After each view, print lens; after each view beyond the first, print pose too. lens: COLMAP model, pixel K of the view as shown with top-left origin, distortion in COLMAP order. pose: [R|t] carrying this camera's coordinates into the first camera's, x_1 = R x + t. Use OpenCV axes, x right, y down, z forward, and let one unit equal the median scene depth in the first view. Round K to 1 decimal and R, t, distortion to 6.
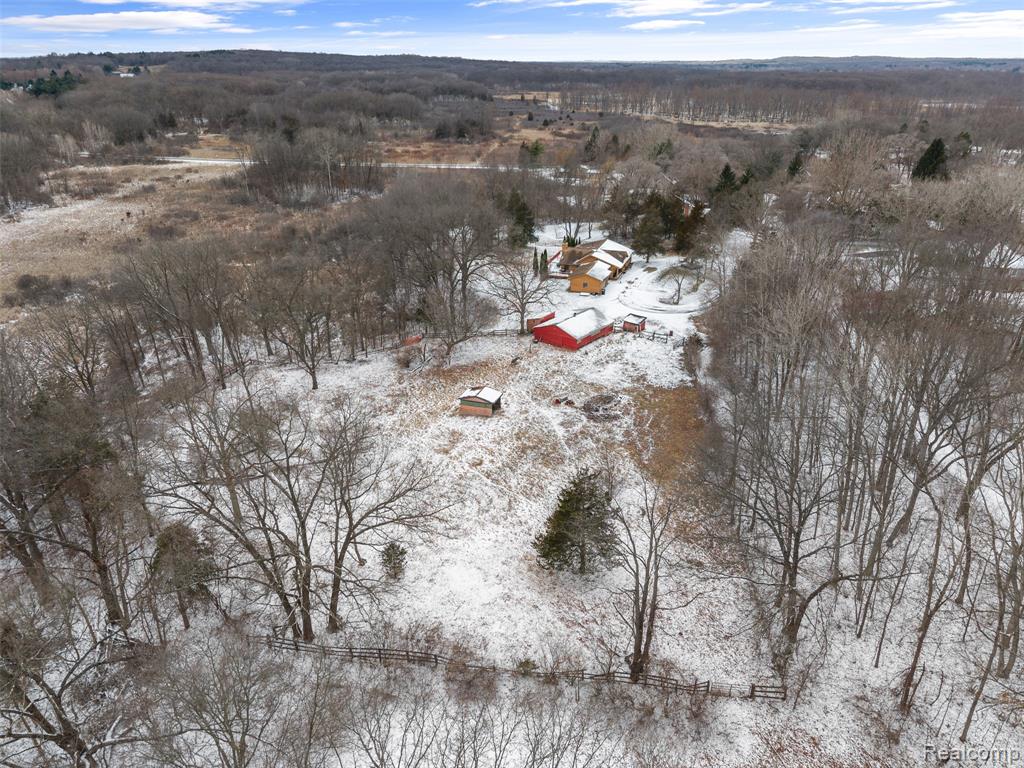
lens RADIAL K [[704.8, 0, 513.2], [0, 704.8, 380.6], [0, 0, 1]] dist [0.003427, -0.001192]
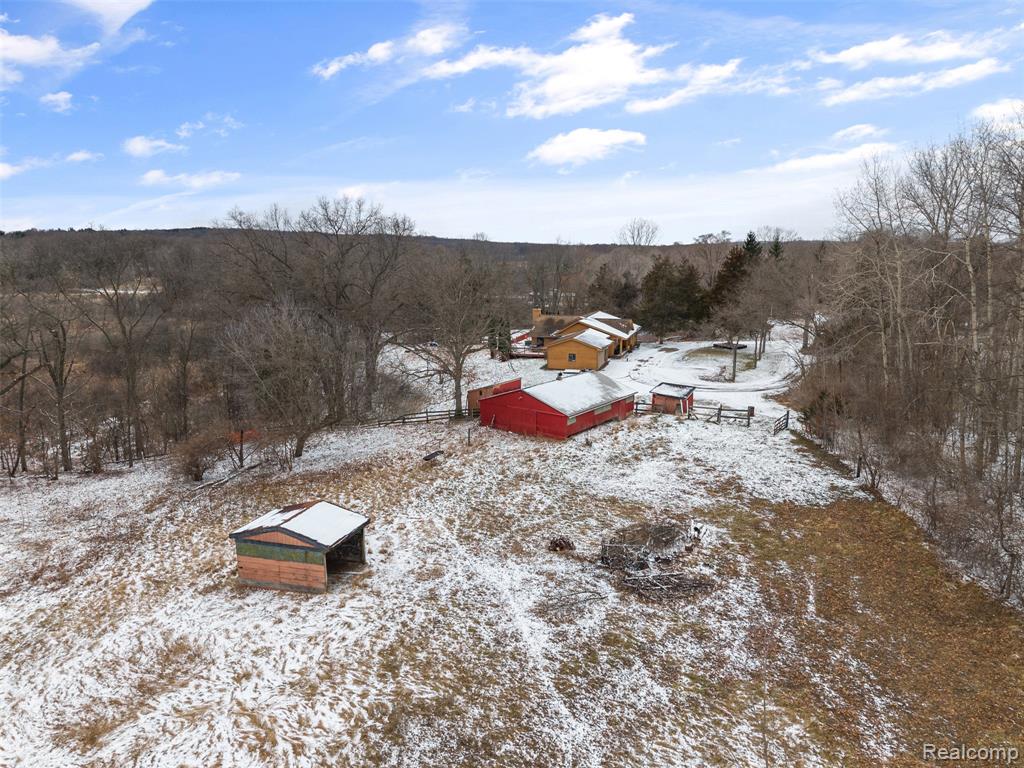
lens RADIAL K [[704.8, 0, 509.8], [0, 704.8, 381.8], [0, 0, 1]] dist [0.003427, -0.001192]
pose [[0.999404, -0.010817, 0.032796, 0.040478], [0.018088, 0.972951, -0.230301, 0.030460], [-0.029418, 0.230757, 0.972567, 0.591409]]
